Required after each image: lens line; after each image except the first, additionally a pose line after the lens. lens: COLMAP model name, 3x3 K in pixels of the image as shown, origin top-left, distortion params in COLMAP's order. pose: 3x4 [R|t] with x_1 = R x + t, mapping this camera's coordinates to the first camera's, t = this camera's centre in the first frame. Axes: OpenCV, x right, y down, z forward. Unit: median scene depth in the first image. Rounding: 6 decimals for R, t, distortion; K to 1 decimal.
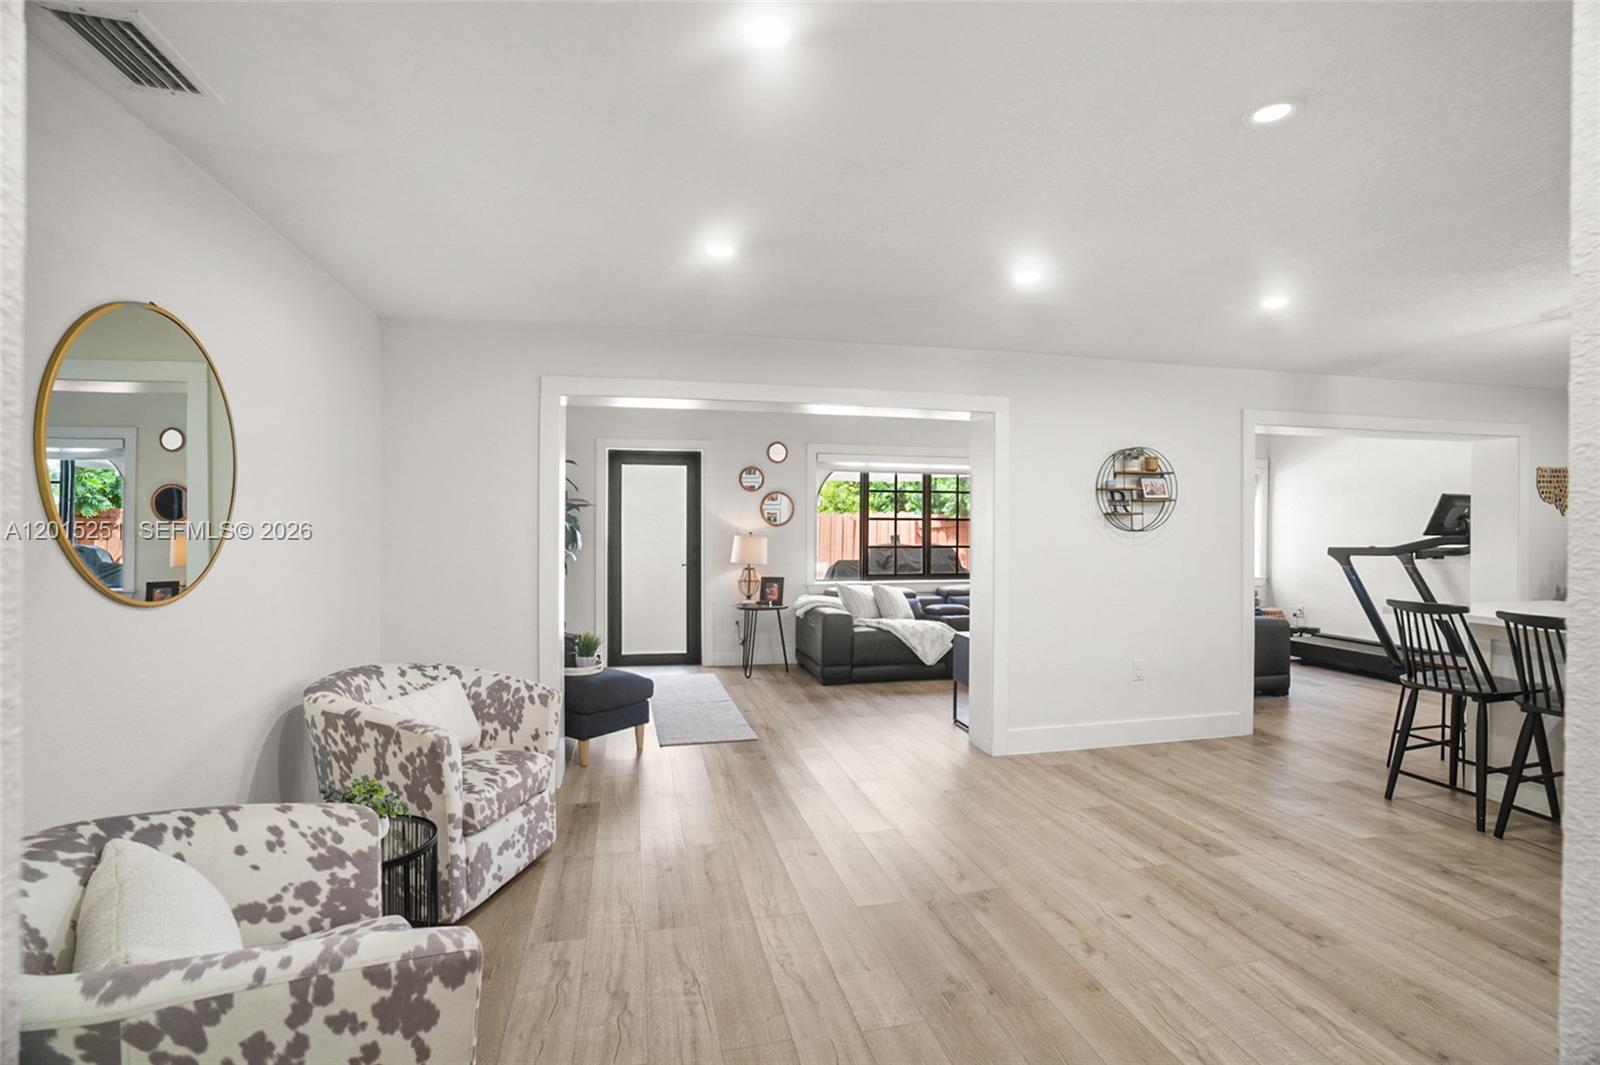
lens RADIAL K [[747.5, 0, 799.3], [0, 747.5, 525.4], [0, 0, 1]] dist [-0.042652, 0.010664]
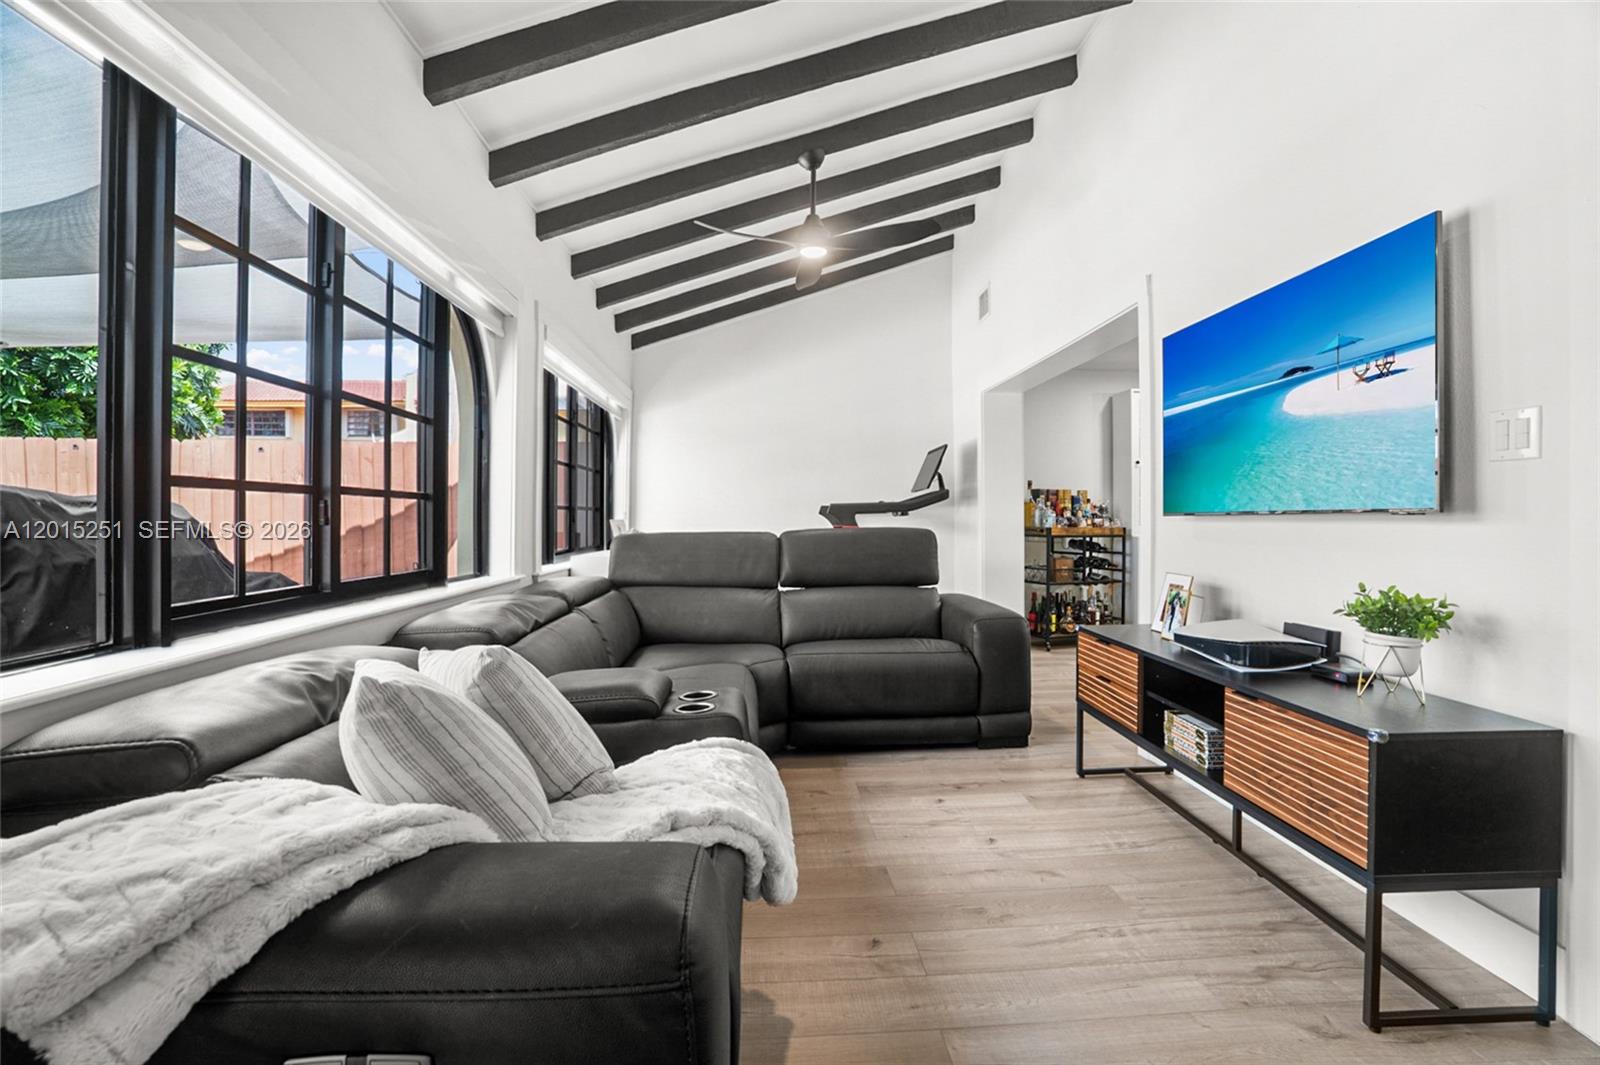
lens RADIAL K [[747.5, 0, 809.8], [0, 747.5, 522.4], [0, 0, 1]] dist [-0.042652, 0.010664]
pose [[0.174292, -0.008550, 0.984657, -0.080672], [0.001912, 0.999963, 0.008344, 0.043687], [-0.984692, 0.000428, 0.174302, 0.873758]]
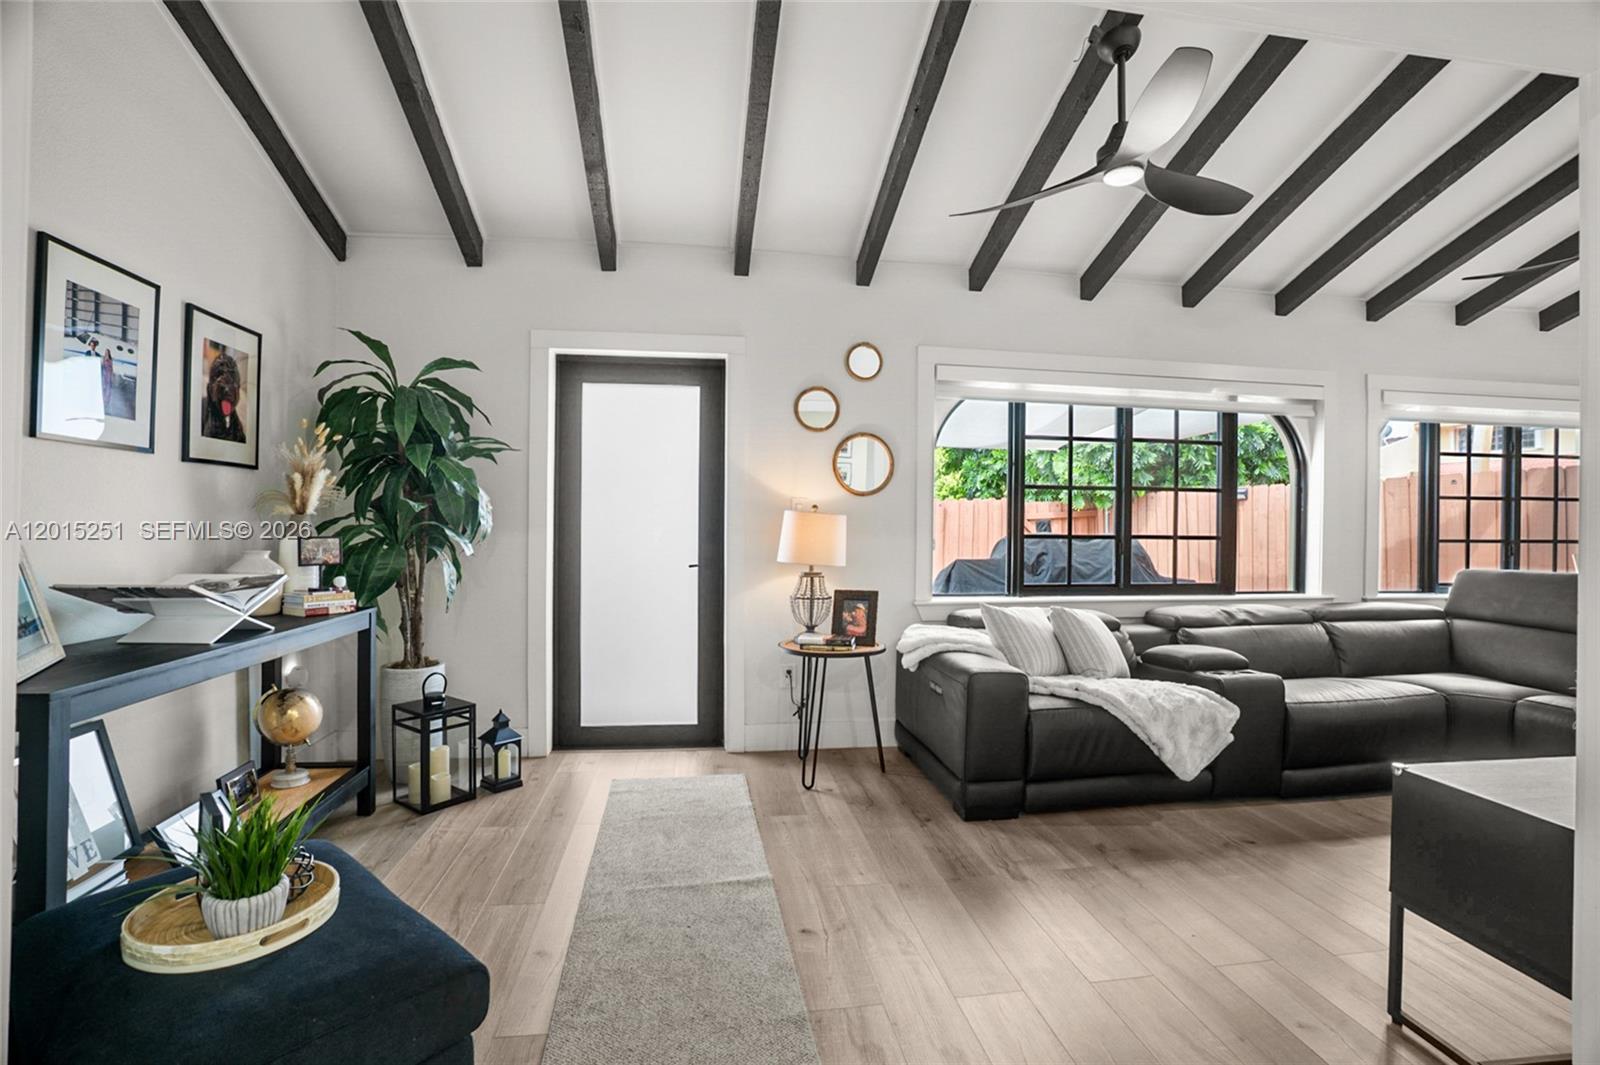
lens RADIAL K [[747.5, 0, 811.5], [0, 747.5, 533.6], [0, 0, 1]] dist [-0.042652, 0.010664]
pose [[0.998153, 0.007653, -0.060260, -0.035679], [-0.006736, 0.999858, 0.015417, 0.021350], [0.060370, -0.014983, 0.998064, 0.474869]]
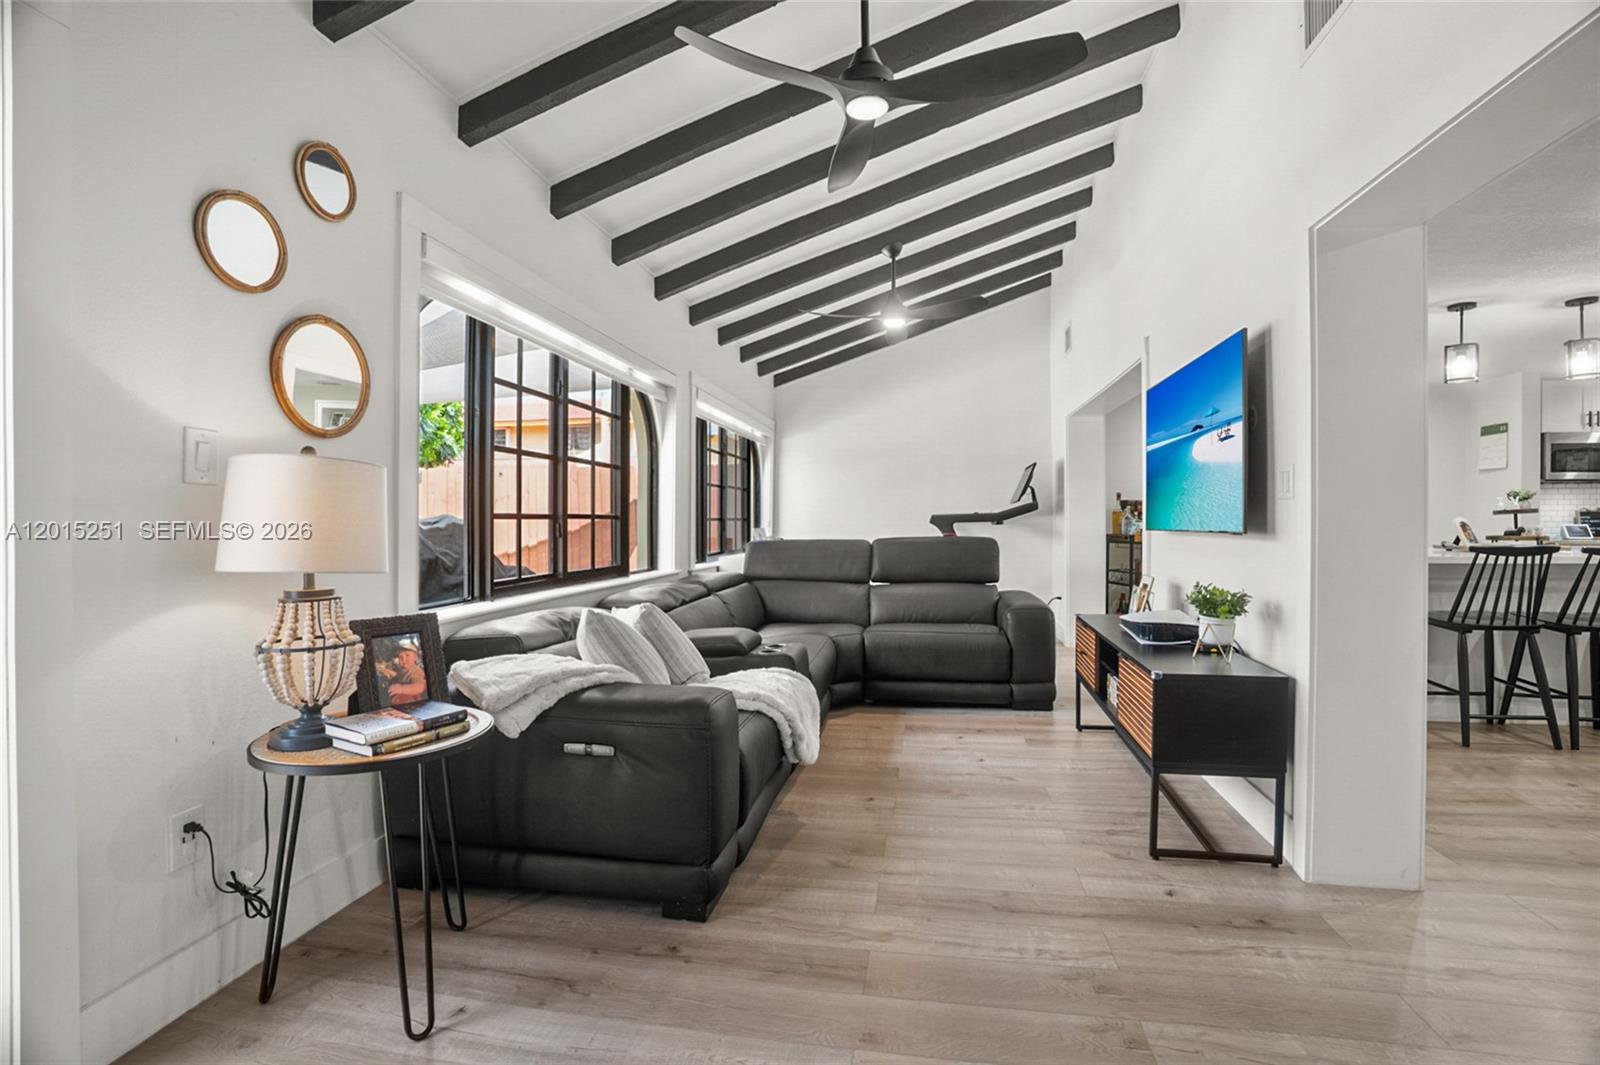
lens RADIAL K [[747.5, 0, 806.3], [0, 747.5, 530.3], [0, 0, 1]] dist [-0.042652, 0.010664]
pose [[0.396149, -0.016268, 0.918042, -0.226526], [0.004432, 0.999865, 0.015805, 0.034353], [-0.918175, -0.002192, 0.396168, 0.759374]]
